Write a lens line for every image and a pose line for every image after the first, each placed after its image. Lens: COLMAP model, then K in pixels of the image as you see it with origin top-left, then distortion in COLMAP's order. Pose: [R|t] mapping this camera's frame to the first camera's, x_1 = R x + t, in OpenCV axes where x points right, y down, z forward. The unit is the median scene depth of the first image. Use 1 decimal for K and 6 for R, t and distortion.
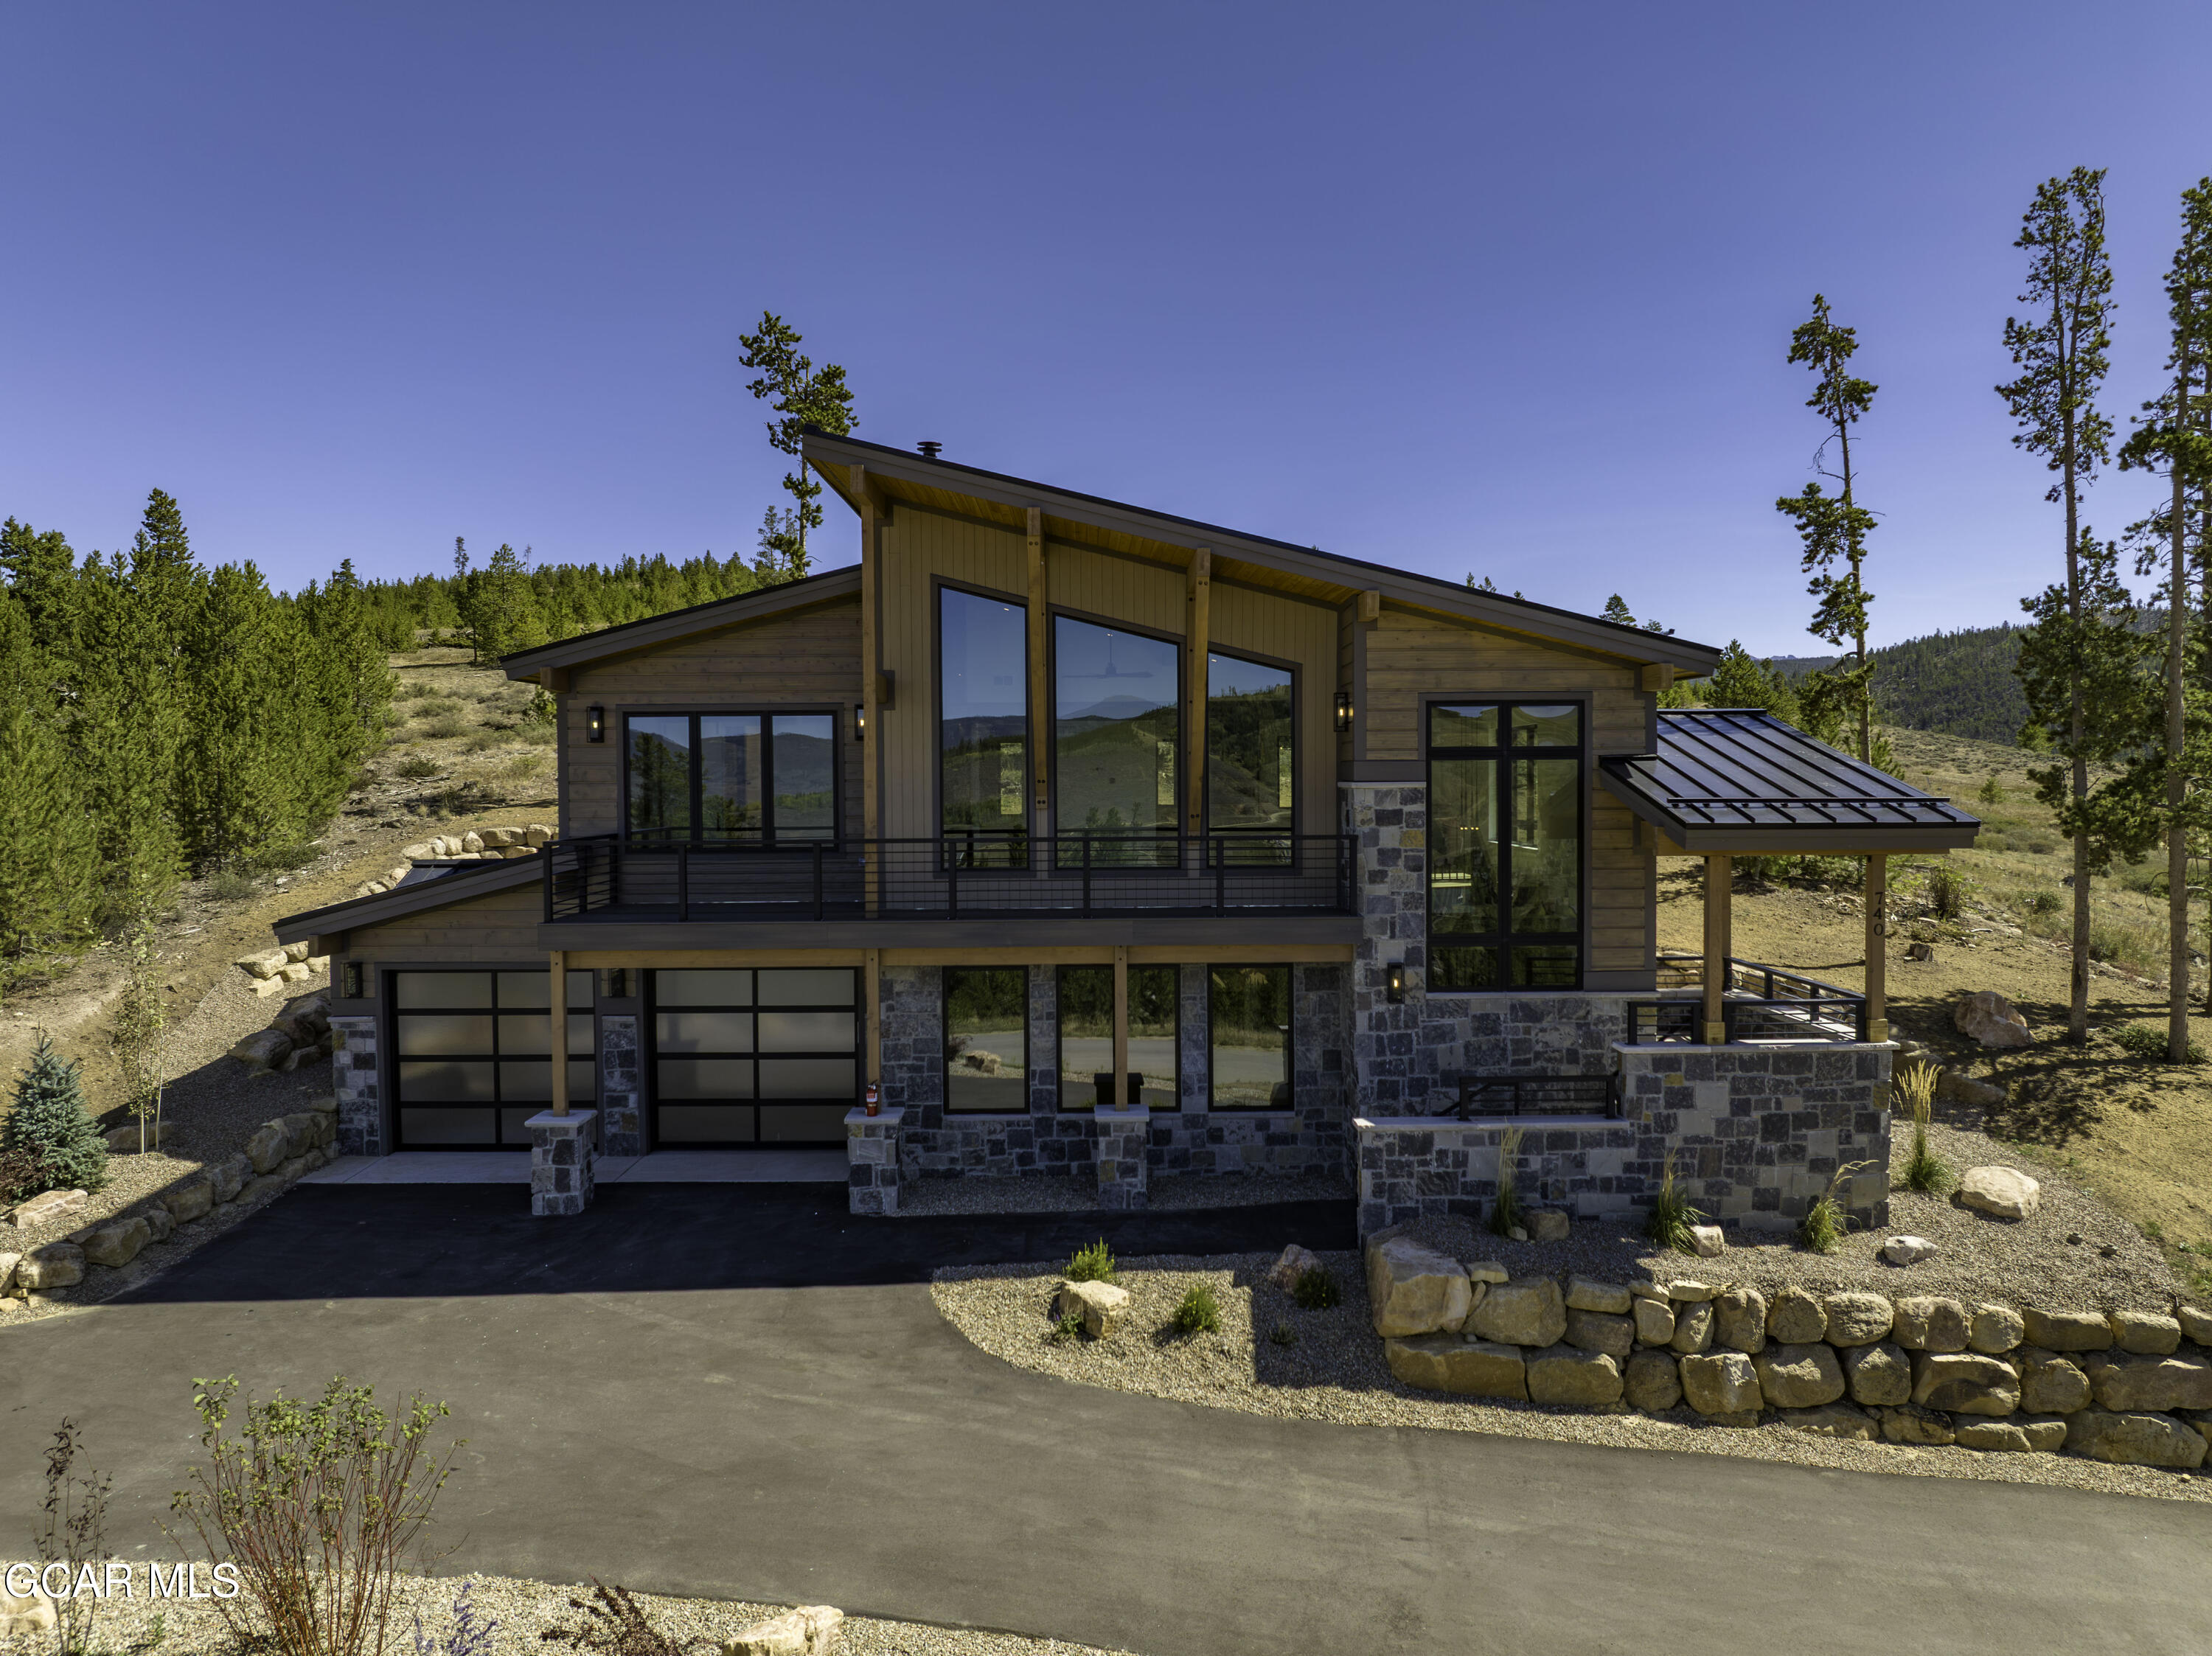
lens RADIAL K [[1554.2, 0, 1117.3], [0, 1554.2, 821.3], [0, 0, 1]] dist [-0.041827, 0.007004]
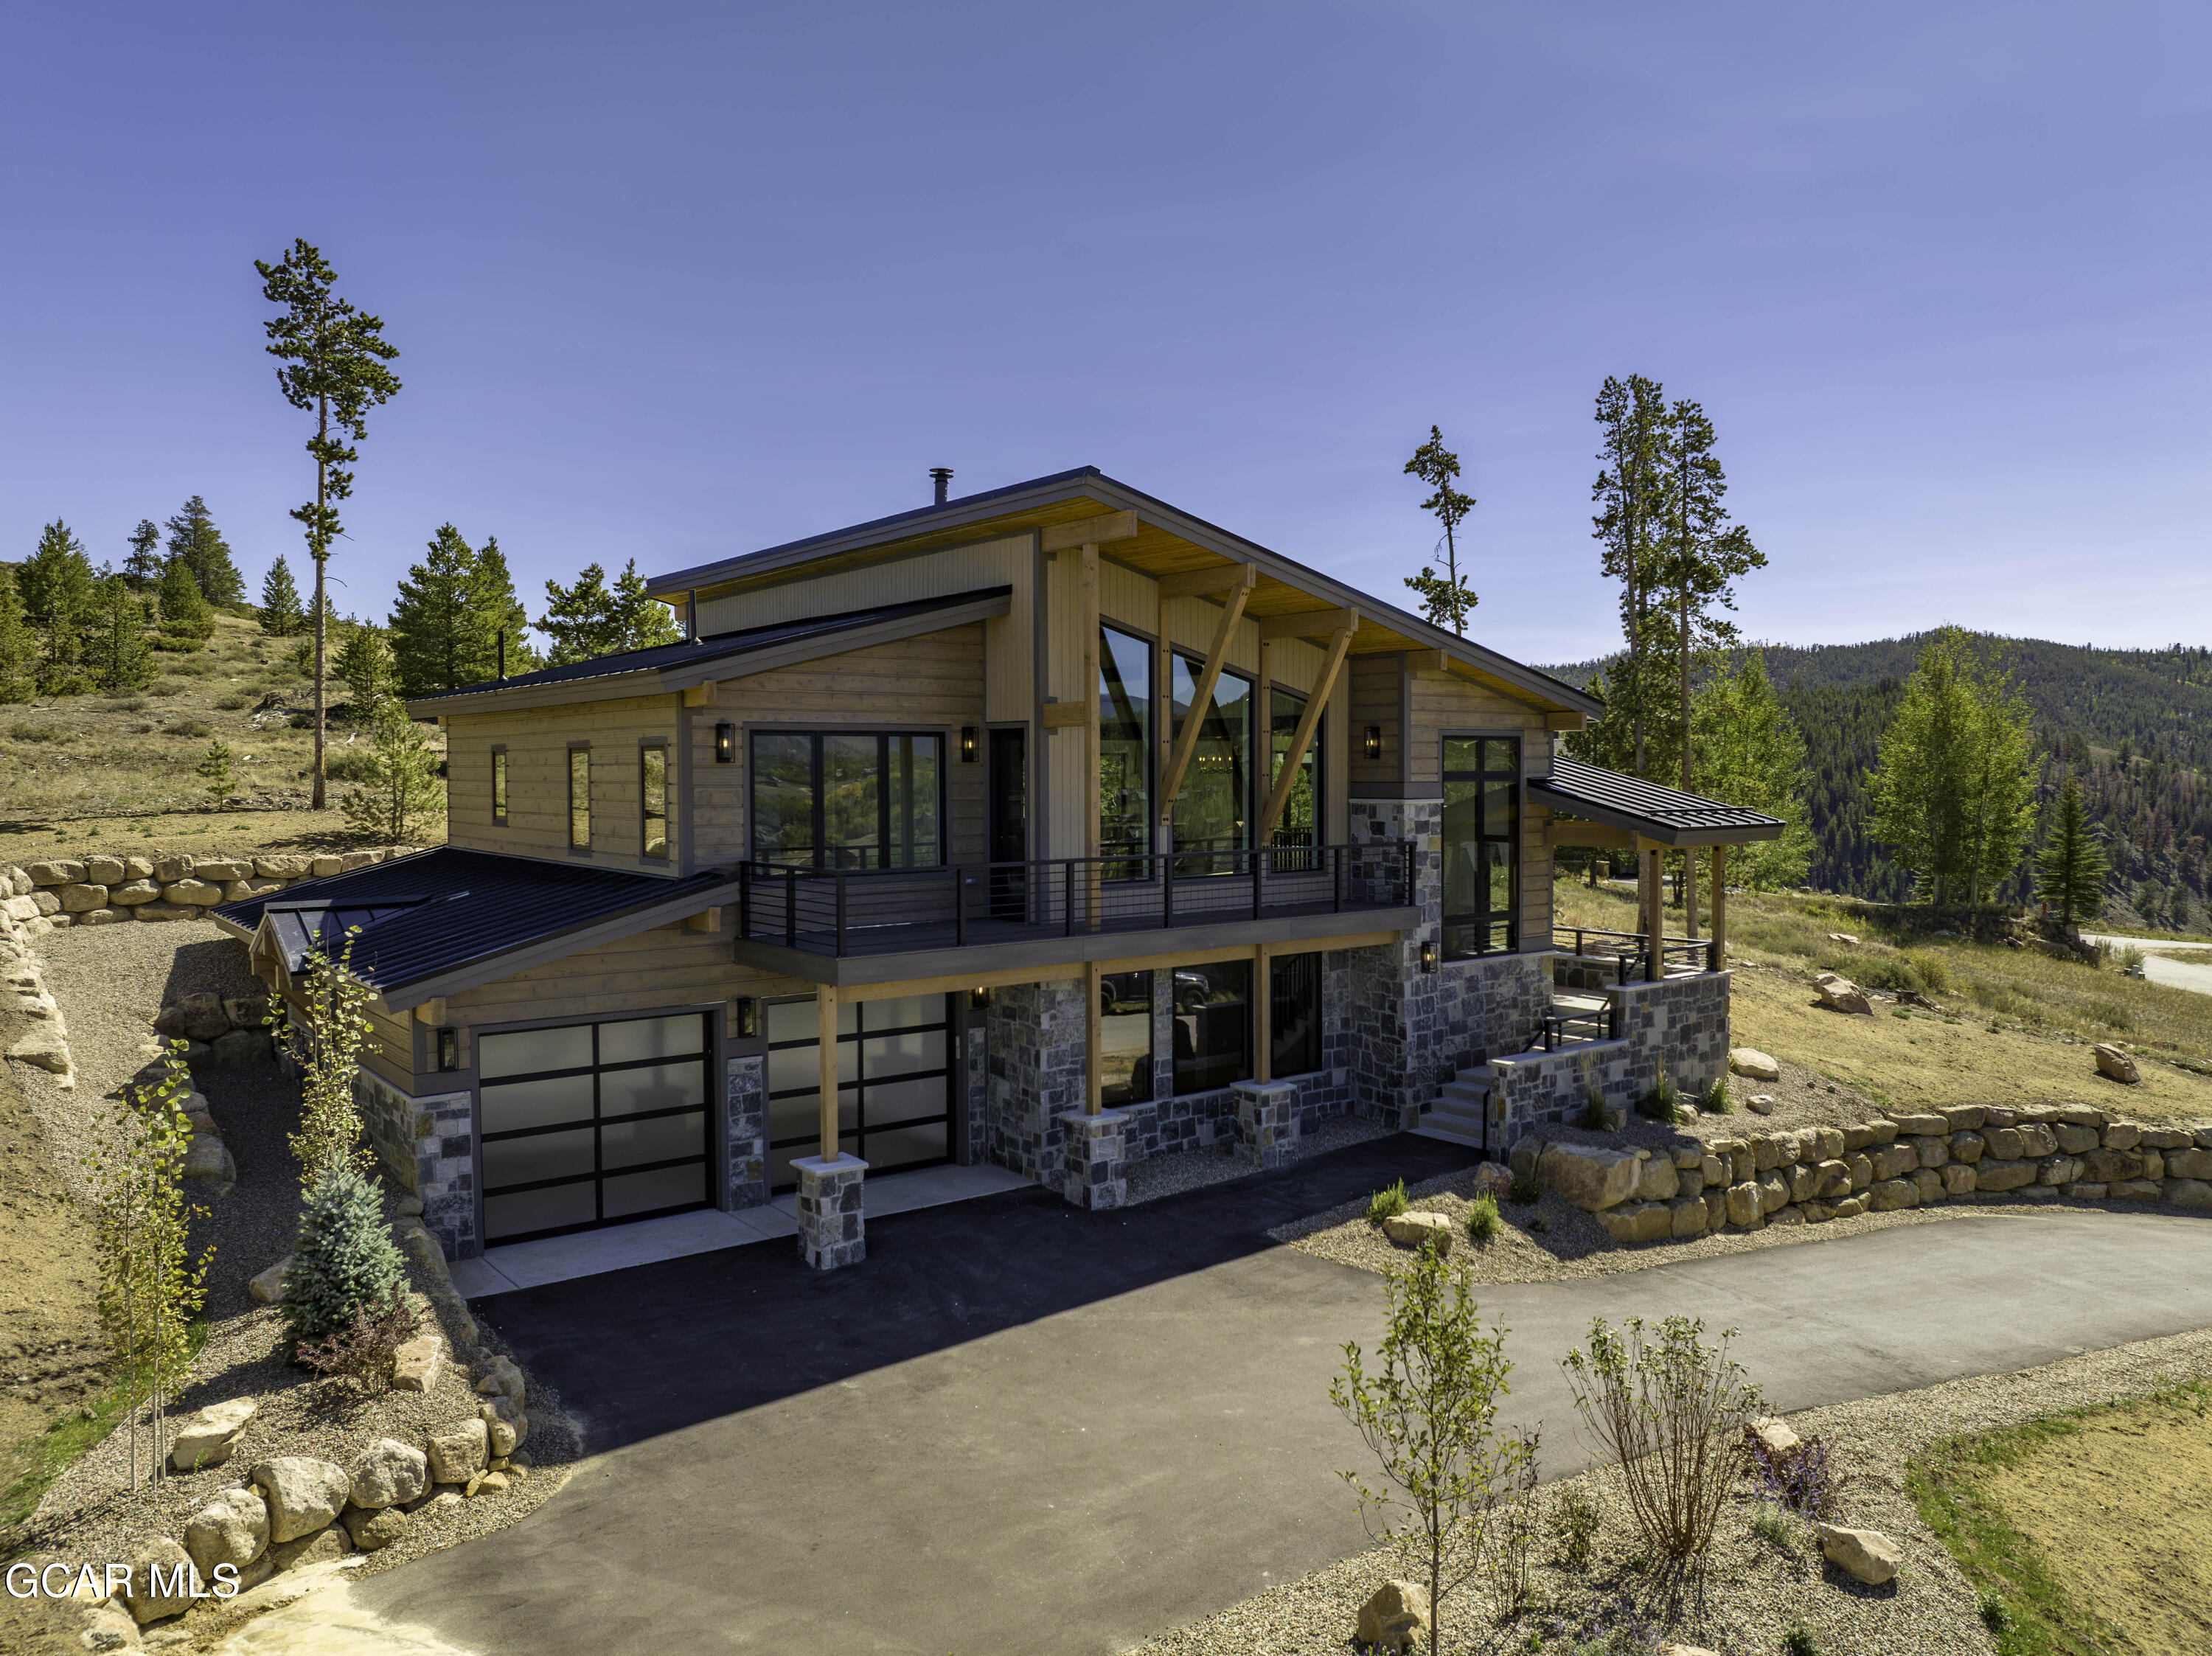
lens RADIAL K [[1552.6, 0, 1116.7], [0, 1552.6, 821.5], [0, 0, 1]] dist [-0.033588, -0.006537]
pose [[0.796705, -0.017953, 0.604102, -0.882841], [0.017932, 0.999821, 0.006065, -0.021448], [-0.604102, 0.006001, 0.796884, 0.157590]]
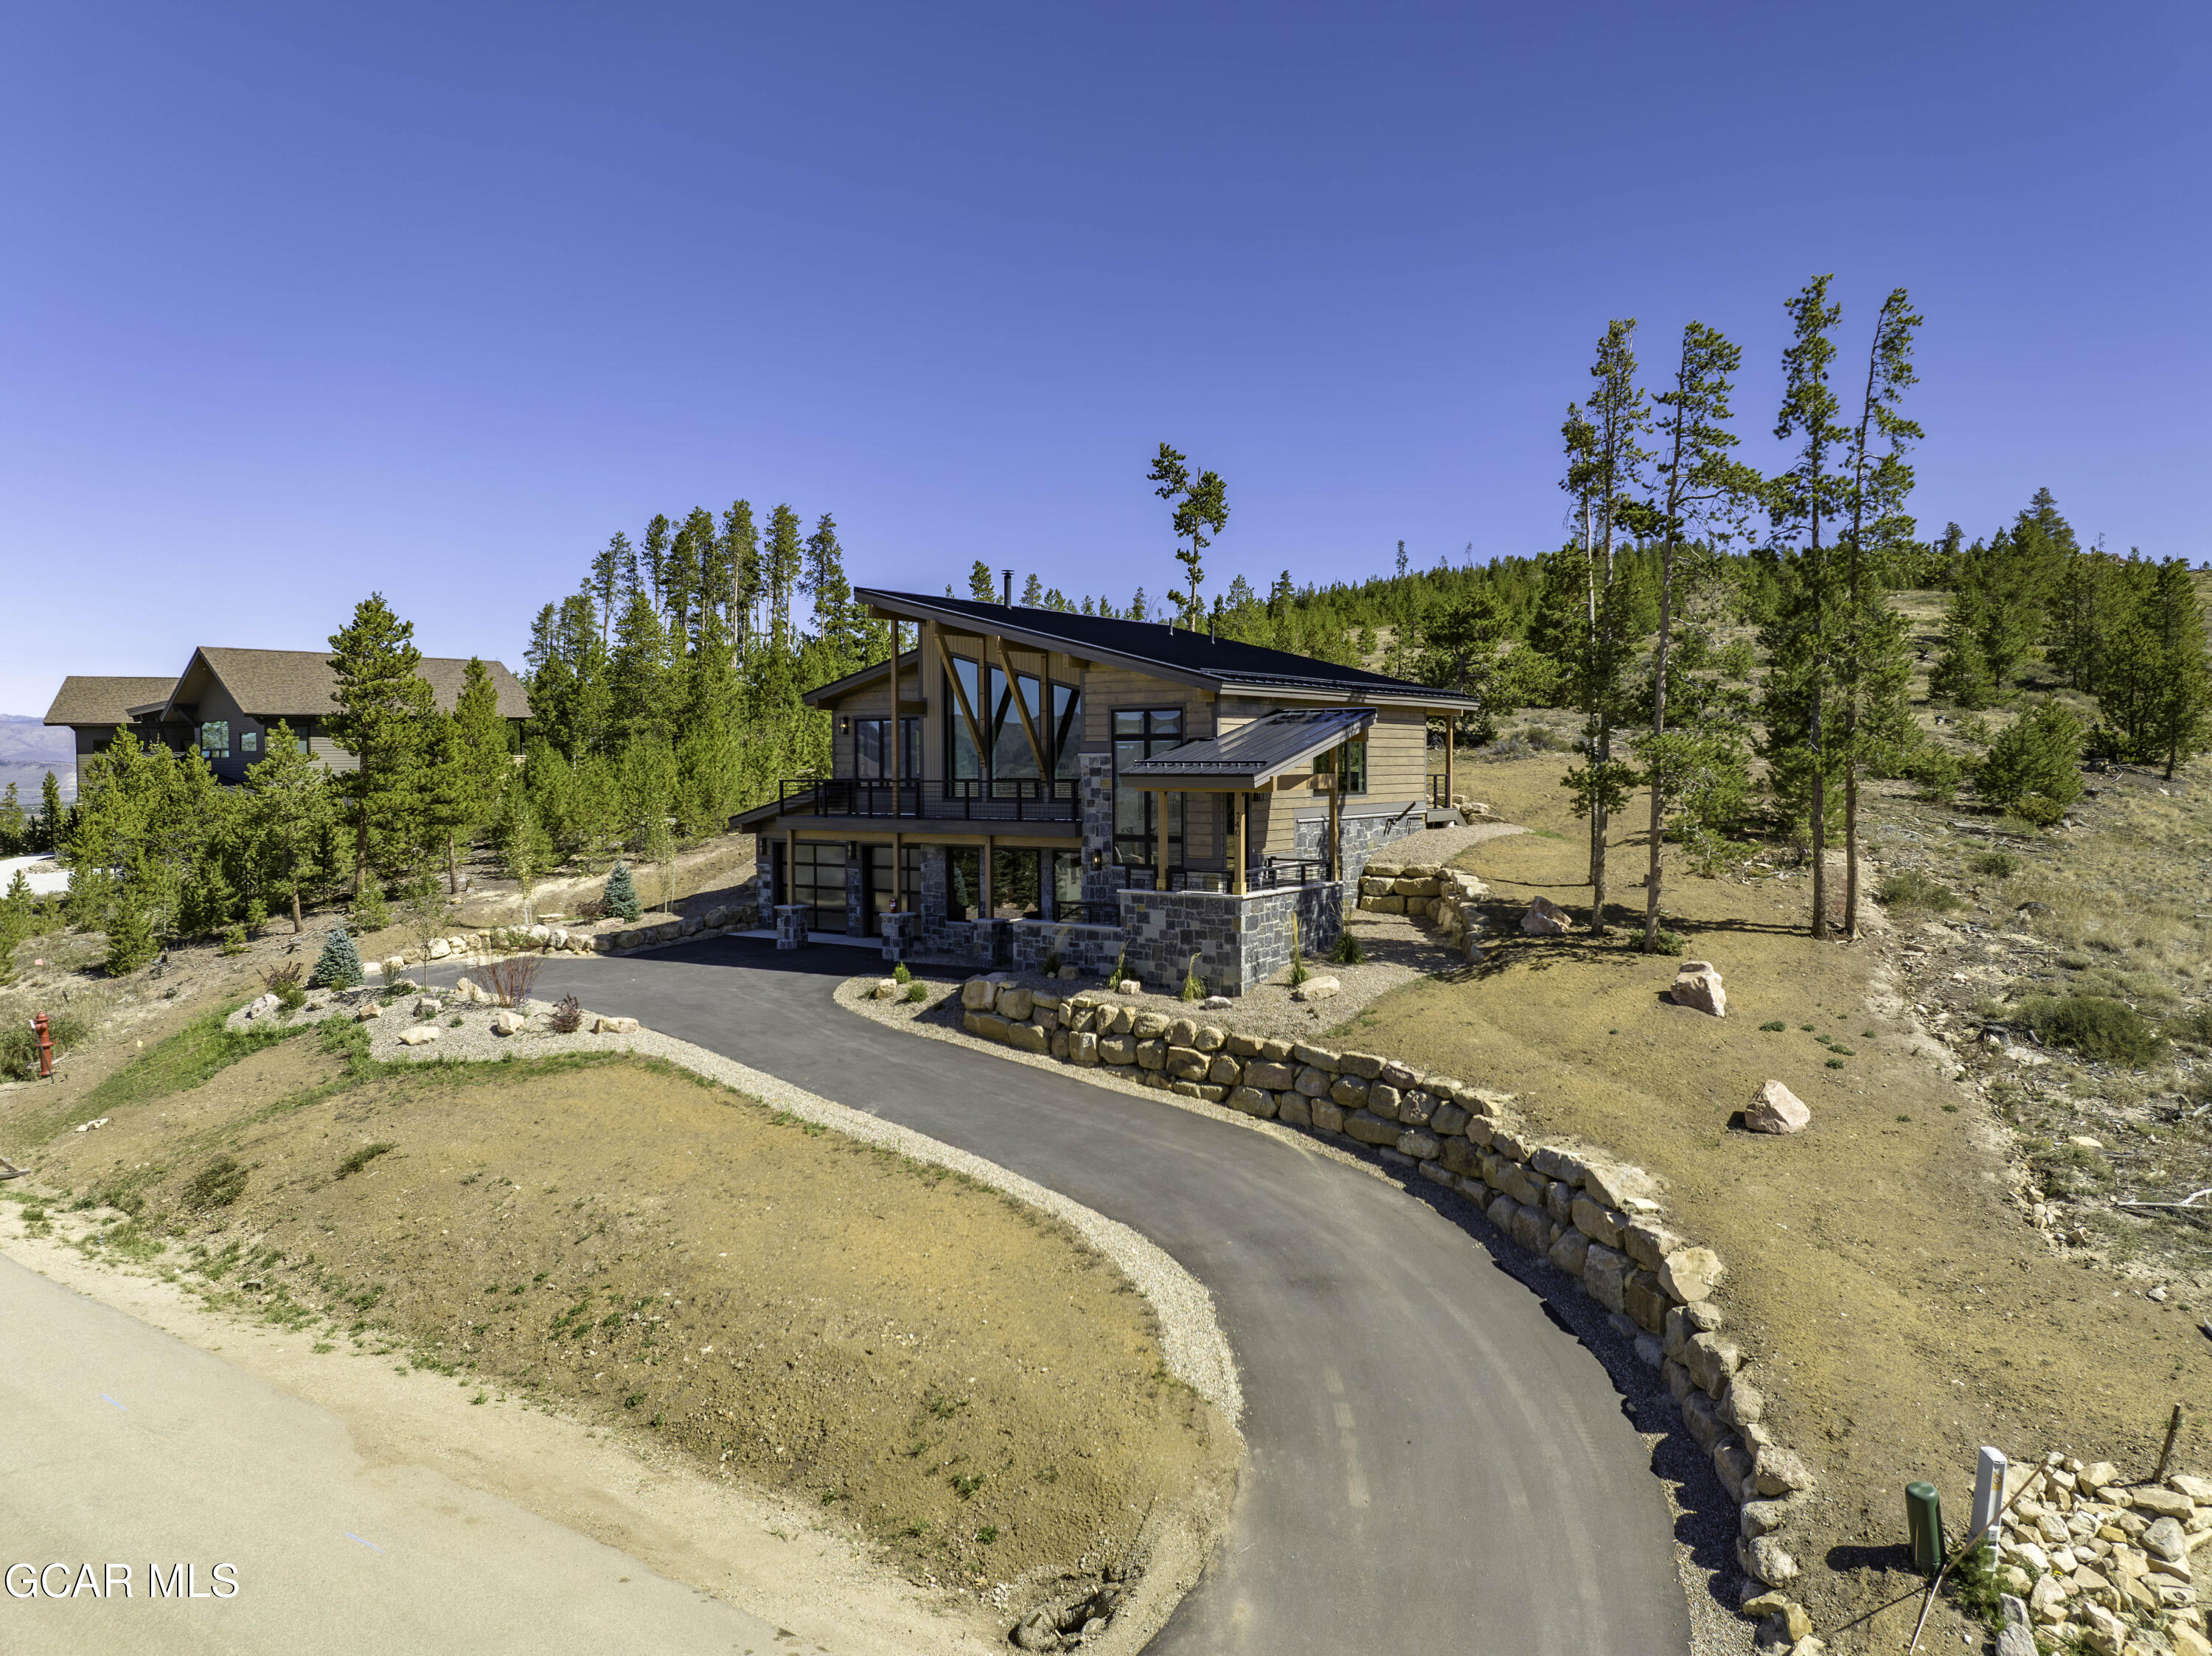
lens RADIAL K [[1549.7, 0, 1115.4], [0, 1549.7, 821.0], [0, 0, 1]] dist [-0.029672, -0.008224]
pose [[0.809451, 0.024601, -0.586671, 1.453067], [-0.017271, 0.999687, 0.018090, 0.025667], [0.586933, -0.004511, 0.809623, -0.568790]]
